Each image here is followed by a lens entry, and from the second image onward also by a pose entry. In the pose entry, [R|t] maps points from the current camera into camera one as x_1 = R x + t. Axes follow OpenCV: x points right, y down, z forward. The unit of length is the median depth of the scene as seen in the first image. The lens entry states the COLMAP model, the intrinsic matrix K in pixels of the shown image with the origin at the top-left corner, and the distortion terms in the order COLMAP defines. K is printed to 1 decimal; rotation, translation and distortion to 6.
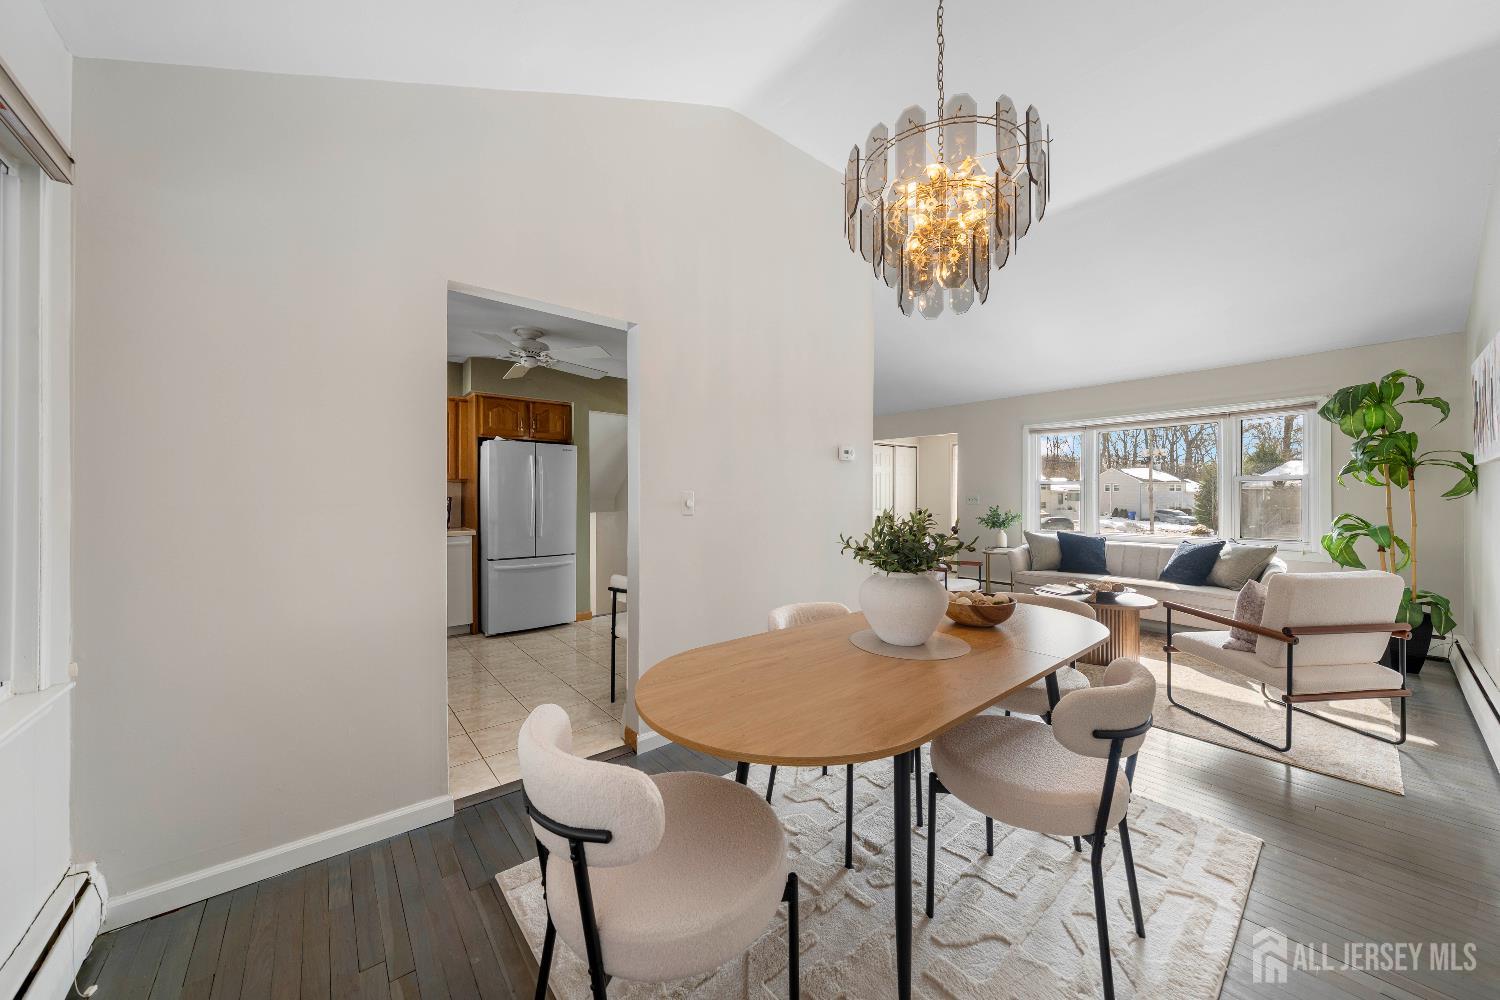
lens RADIAL K [[531.1, 0, 754.7], [0, 531.1, 496.7], [0, 0, 1]] dist [-0.000950, 0.000194]
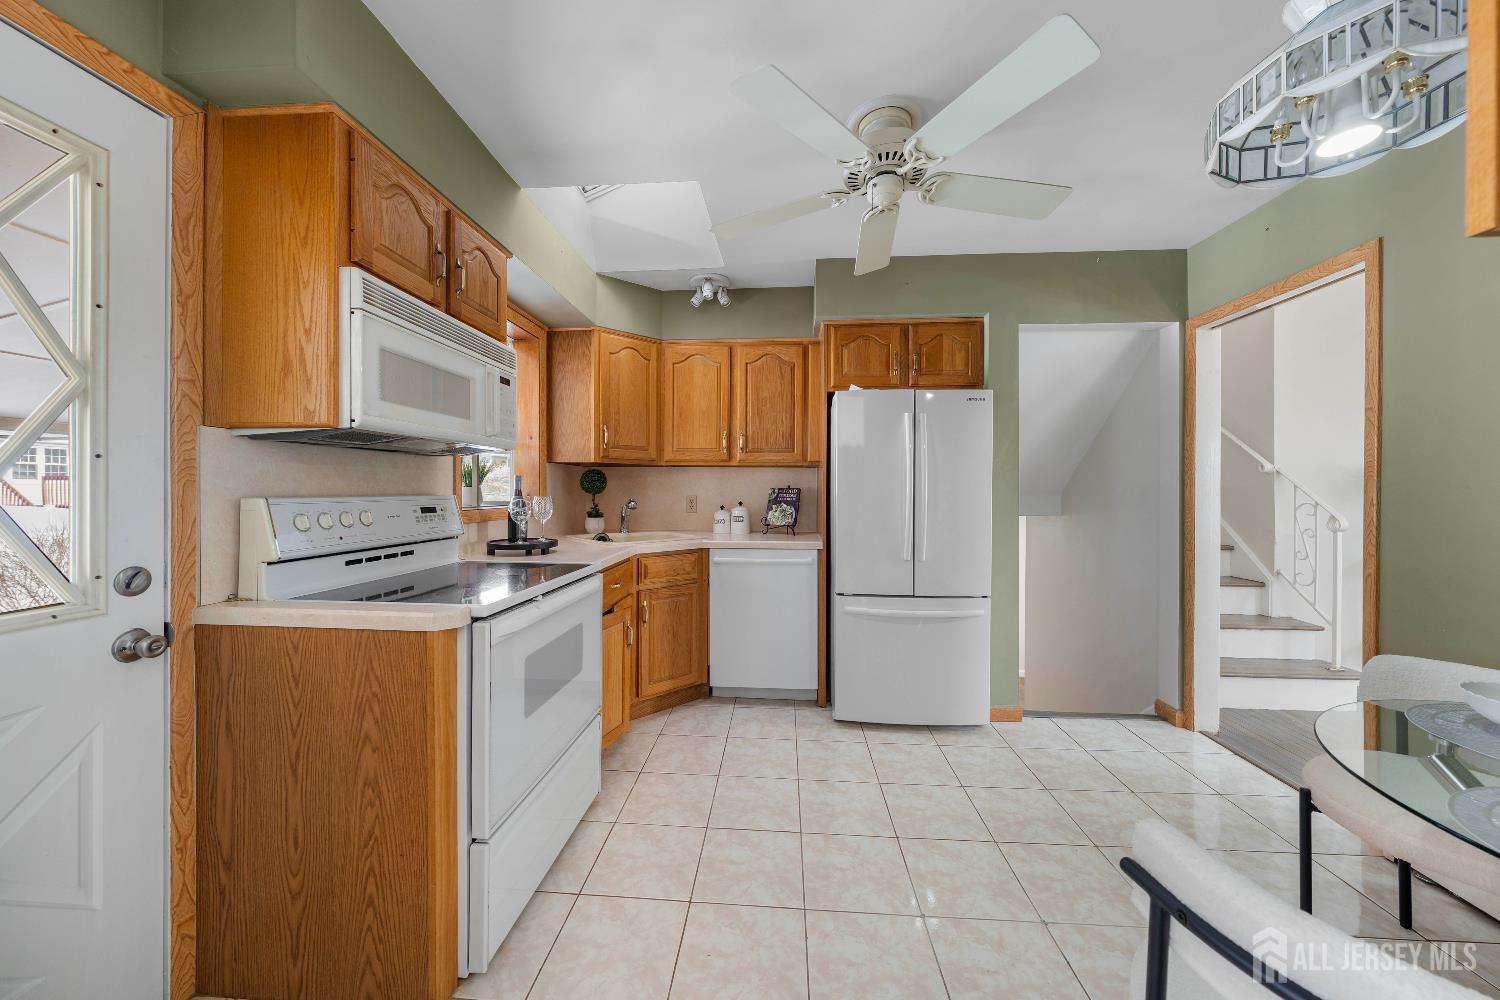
lens RADIAL K [[531.1, 0, 747.6], [0, 531.1, 496.4], [0, 0, 1]] dist [-0.000950, 0.000194]
pose [[0.726157, 0.008774, -0.687473, -0.155749], [-0.009314, 0.999952, 0.002924, 0.008585], [0.687466, 0.004280, 0.726204, 0.471261]]
